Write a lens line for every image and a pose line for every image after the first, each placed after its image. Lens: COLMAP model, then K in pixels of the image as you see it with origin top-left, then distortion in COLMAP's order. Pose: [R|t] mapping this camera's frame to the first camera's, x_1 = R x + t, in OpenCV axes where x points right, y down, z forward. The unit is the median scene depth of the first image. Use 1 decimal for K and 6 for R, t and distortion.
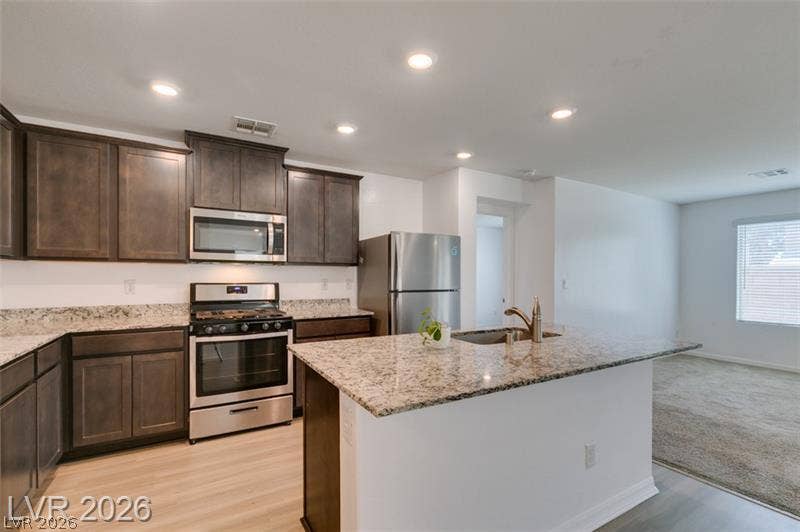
lens RADIAL K [[358.1, 0, 400.2], [0, 358.1, 278.6], [0, 0, 1]] dist [-0.000942, -0.000360]
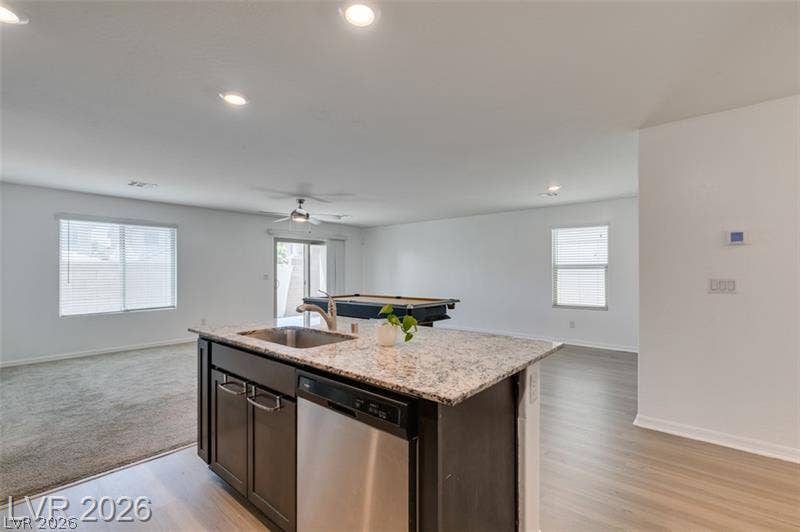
lens RADIAL K [[358.1, 0, 403.6], [0, 358.1, 271.3], [0, 0, 1]] dist [-0.000942, -0.000360]
pose [[-0.327806, -0.004801, 0.944733, -0.473706], [0.008270, 0.999934, 0.007951, -0.010210], [-0.944709, 0.010420, -0.327744, 0.699925]]
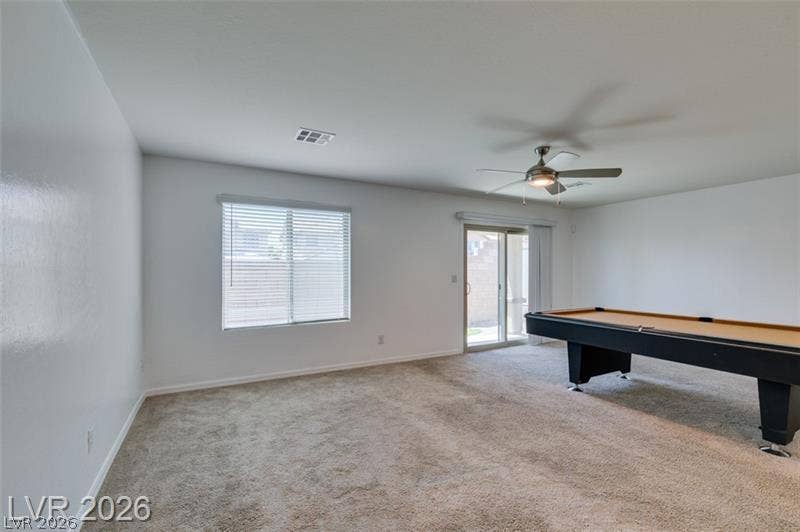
lens RADIAL K [[358.1, 0, 400.9], [0, 358.1, 270.4], [0, 0, 1]] dist [-0.000942, -0.000360]
pose [[0.034405, -0.004279, 0.999399, 0.336804], [0.009054, 0.999951, 0.003970, -0.010424], [-0.999367, 0.008912, 0.034442, 0.975549]]
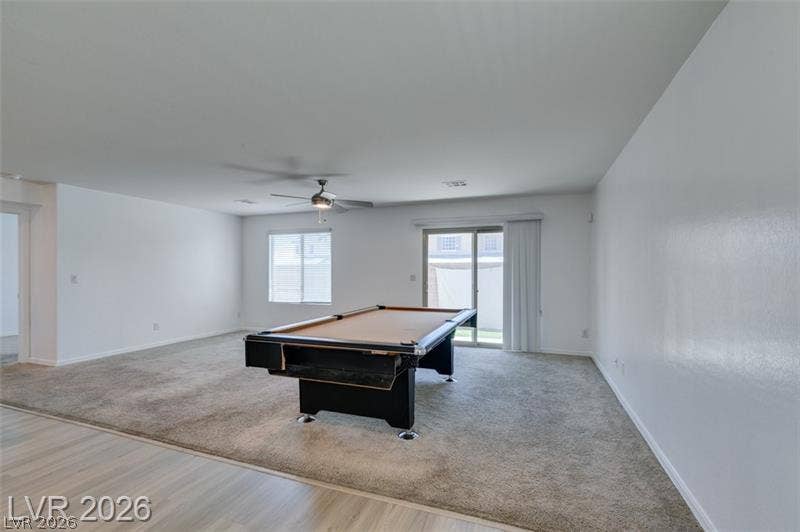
lens RADIAL K [[358.1, 0, 401.2], [0, 358.1, 271.5], [0, 0, 1]] dist [-0.000942, -0.000360]
pose [[0.777022, -0.006703, 0.629437, 0.737758], [0.012369, 0.999913, -0.004620, 0.012745], [-0.629352, 0.011376, 0.777037, -0.703083]]
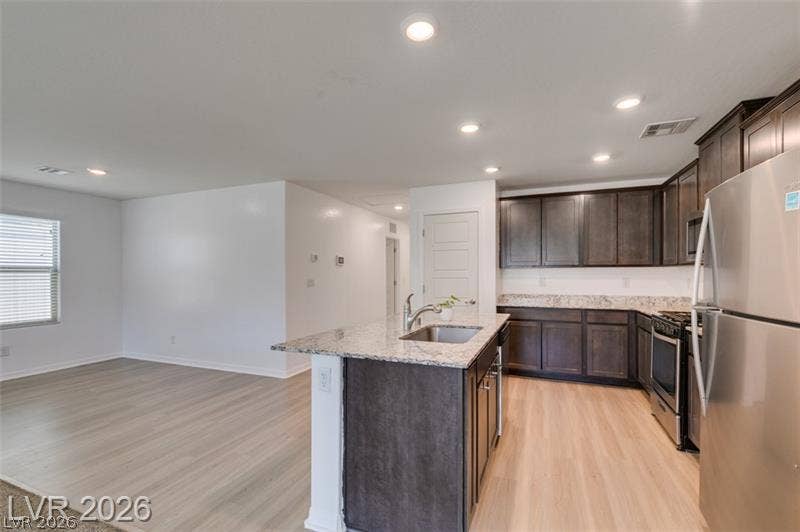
lens RADIAL K [[358.1, 0, 400.5], [0, 358.1, 273.6], [0, 0, 1]] dist [-0.000942, -0.000360]
pose [[-0.792207, -0.004438, -0.610236, 0.697922], [-0.008182, 0.999961, 0.003350, -0.011893], [0.610197, 0.007647, -0.792212, 1.188082]]
